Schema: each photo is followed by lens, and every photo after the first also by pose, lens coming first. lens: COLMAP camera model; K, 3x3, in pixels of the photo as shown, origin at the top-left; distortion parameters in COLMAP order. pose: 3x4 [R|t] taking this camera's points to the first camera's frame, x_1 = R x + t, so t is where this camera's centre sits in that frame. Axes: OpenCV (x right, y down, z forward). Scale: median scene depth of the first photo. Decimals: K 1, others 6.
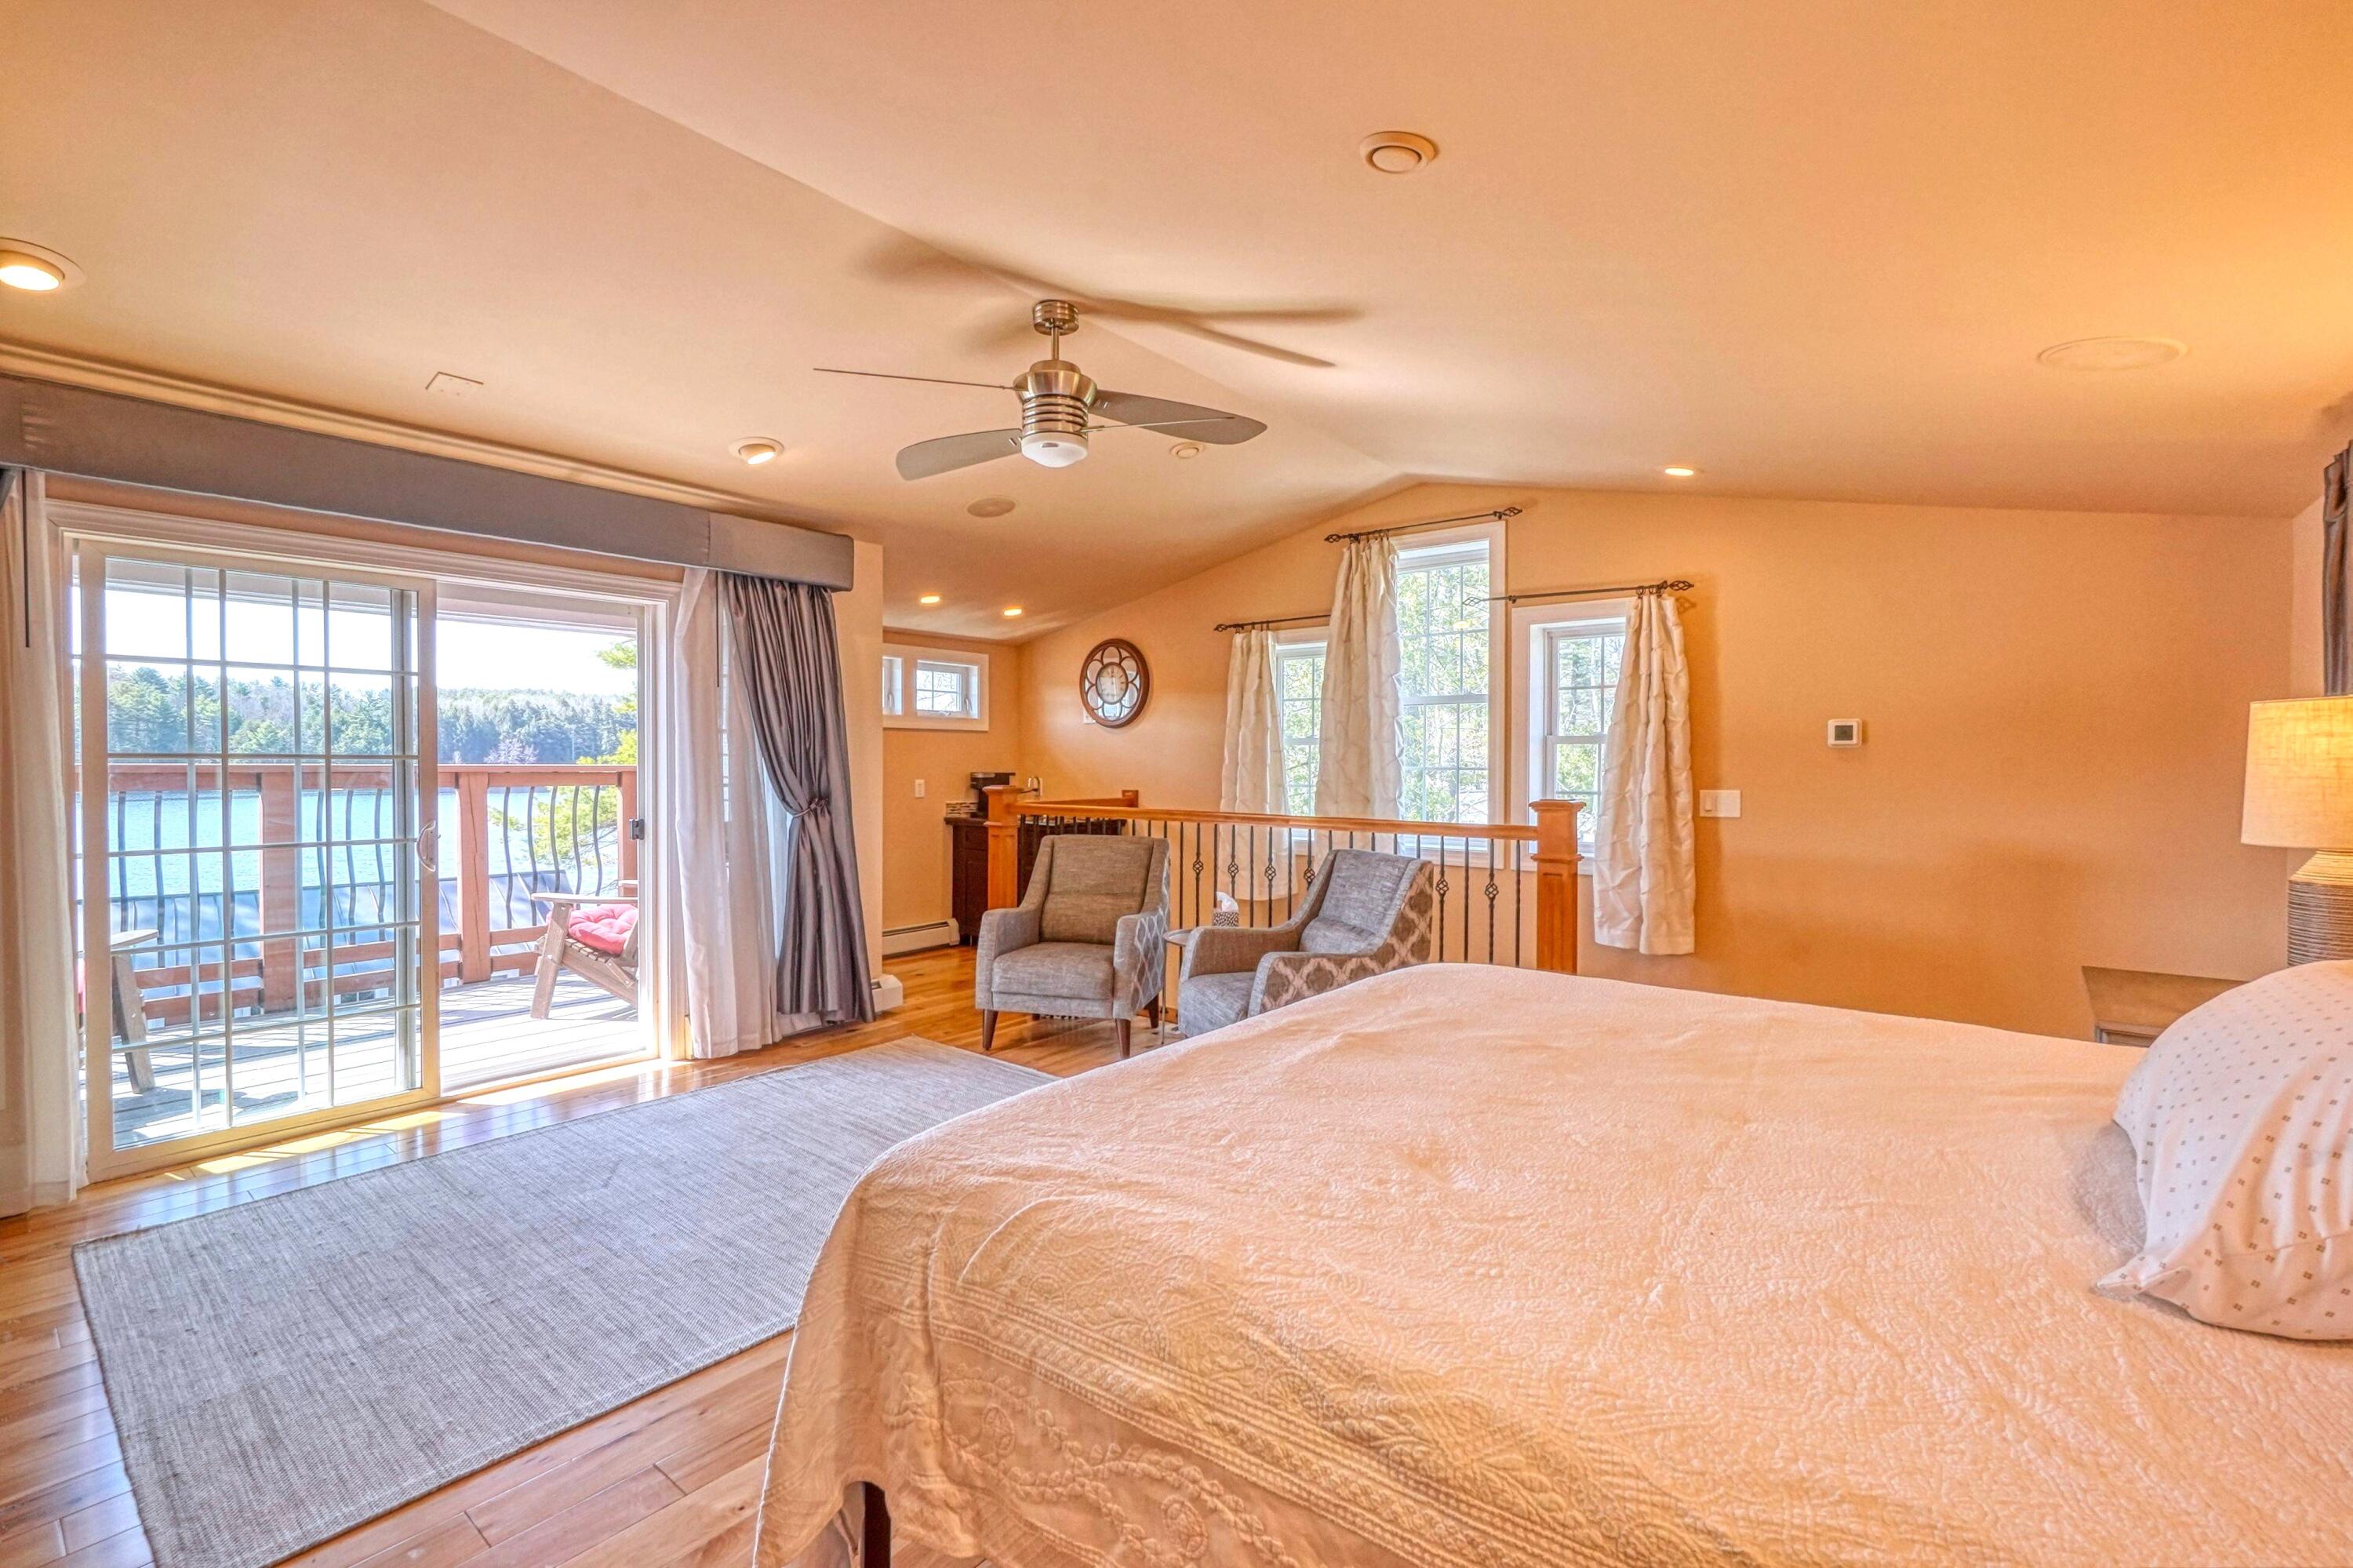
lens RADIAL K [[1016.2, 0, 1156.8], [0, 1016.2, 781.6], [0, 0, 1]] dist [-0.007452, 0.003289]
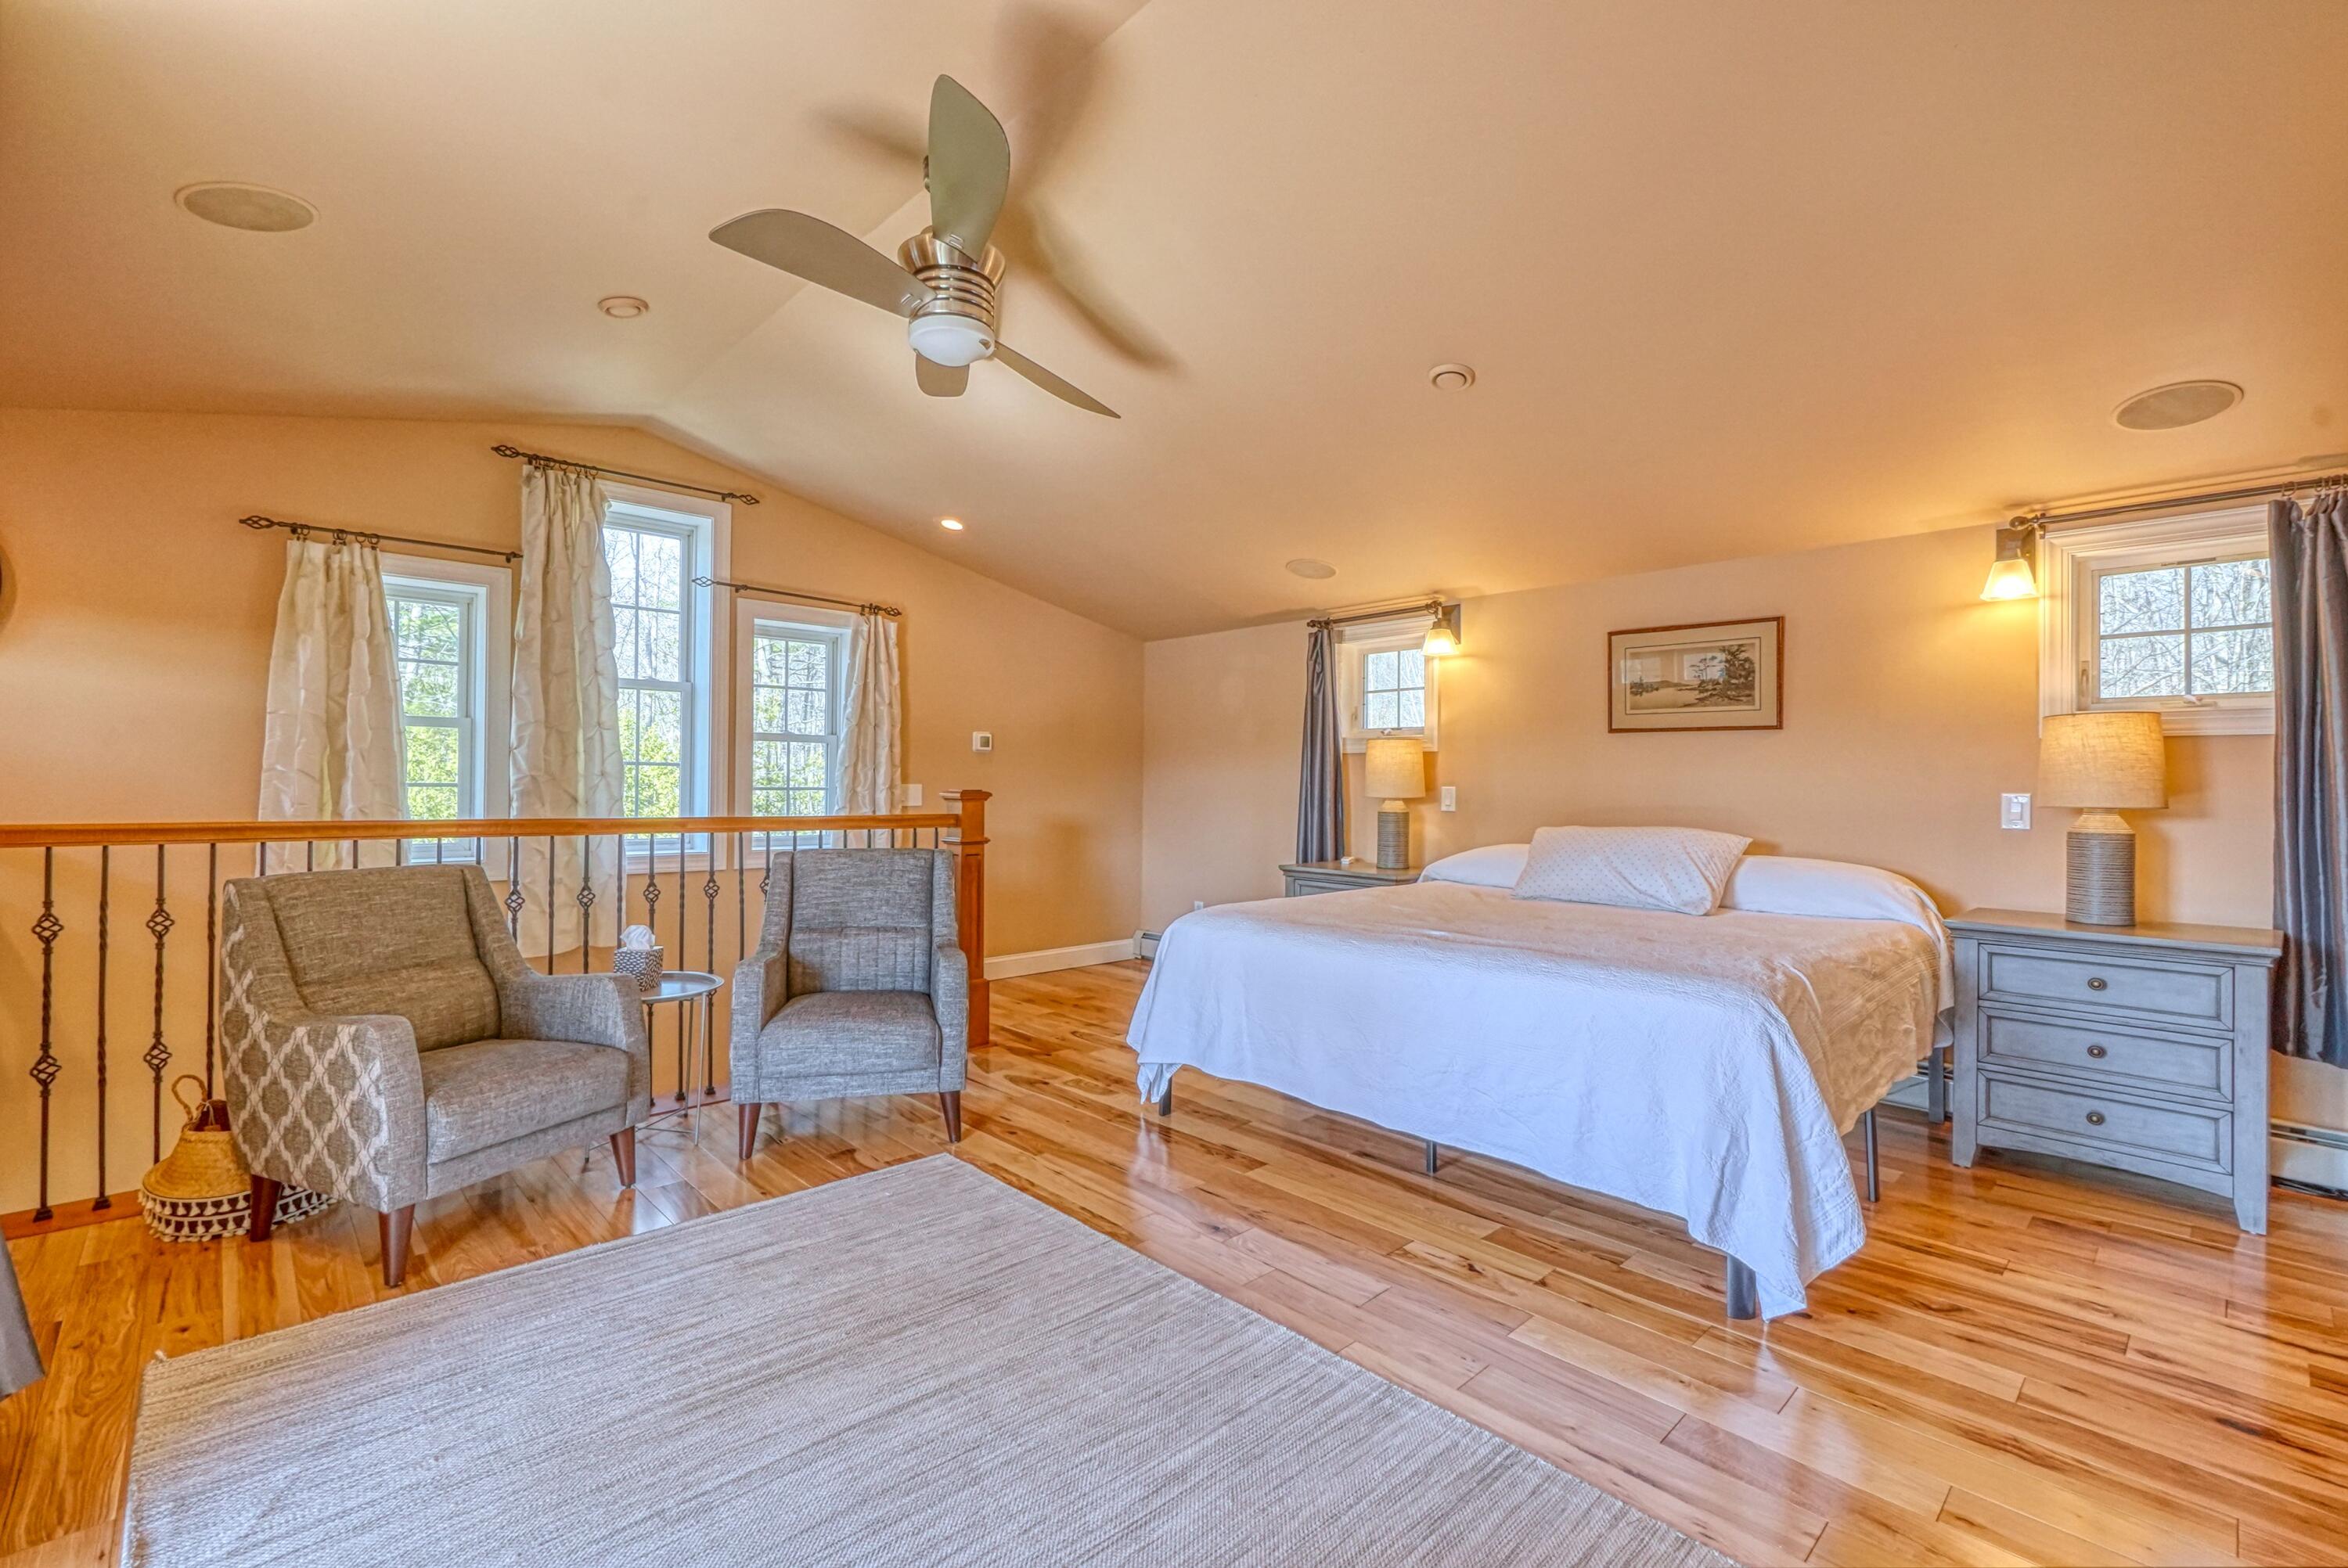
lens RADIAL K [[1004.5, 0, 1156.8], [0, 1004.5, 785.2], [0, 0, 1]] dist [-0.001809, 0.000149]
pose [[0.148907, -0.003782, 0.988844, -0.588171], [0.006217, 0.999977, 0.002888, 0.007821], [-0.988832, 0.005717, 0.148927, 0.511567]]
